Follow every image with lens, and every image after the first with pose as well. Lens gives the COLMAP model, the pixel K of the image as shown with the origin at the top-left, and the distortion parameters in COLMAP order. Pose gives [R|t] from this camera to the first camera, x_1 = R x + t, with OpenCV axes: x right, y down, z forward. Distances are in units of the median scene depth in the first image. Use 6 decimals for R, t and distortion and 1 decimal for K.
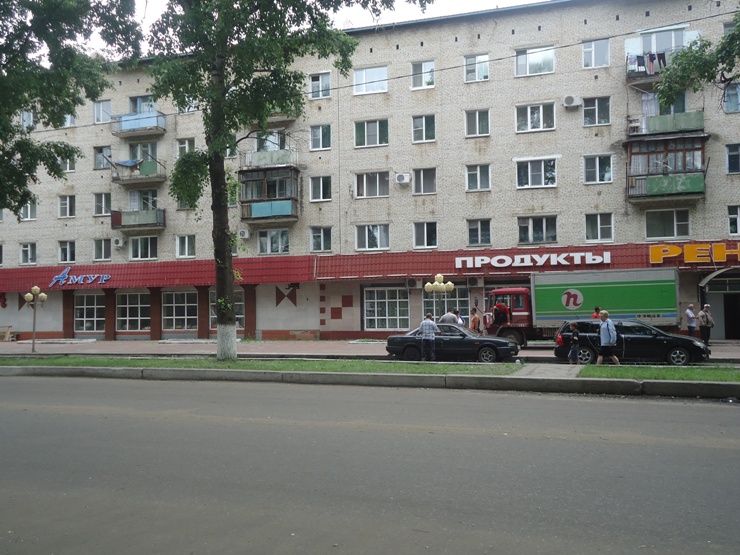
lens RADIAL K [[691.2, 0, 369.9], [0, 691.2, 277.6], [0, 0, 1]] dist [0.052753, 0.000000]
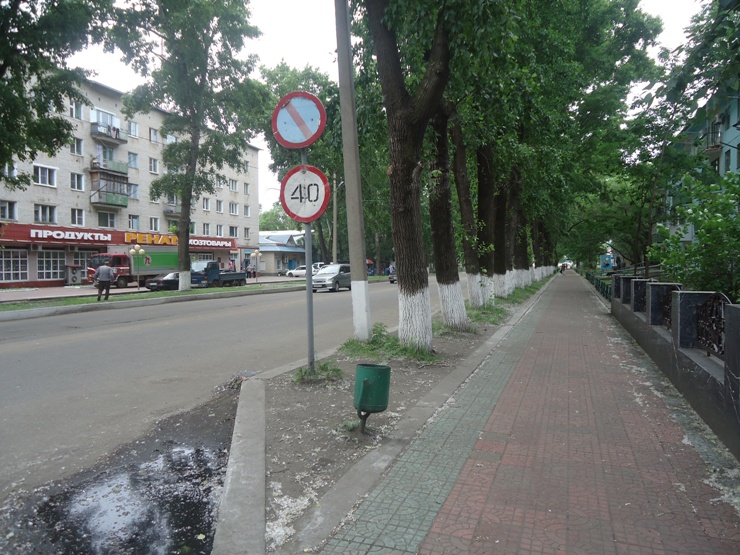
lens RADIAL K [[560.7, 0, 369.9], [0, 560.7, 276.1], [0, 0, 1]] dist [-0.000633, 0.000176]
pose [[-0.008067, -0.010945, 0.999908, -1.052579], [-0.034507, 0.999348, 0.010661, 0.030394], [-0.999372, -0.034418, -0.008440, 0.325753]]
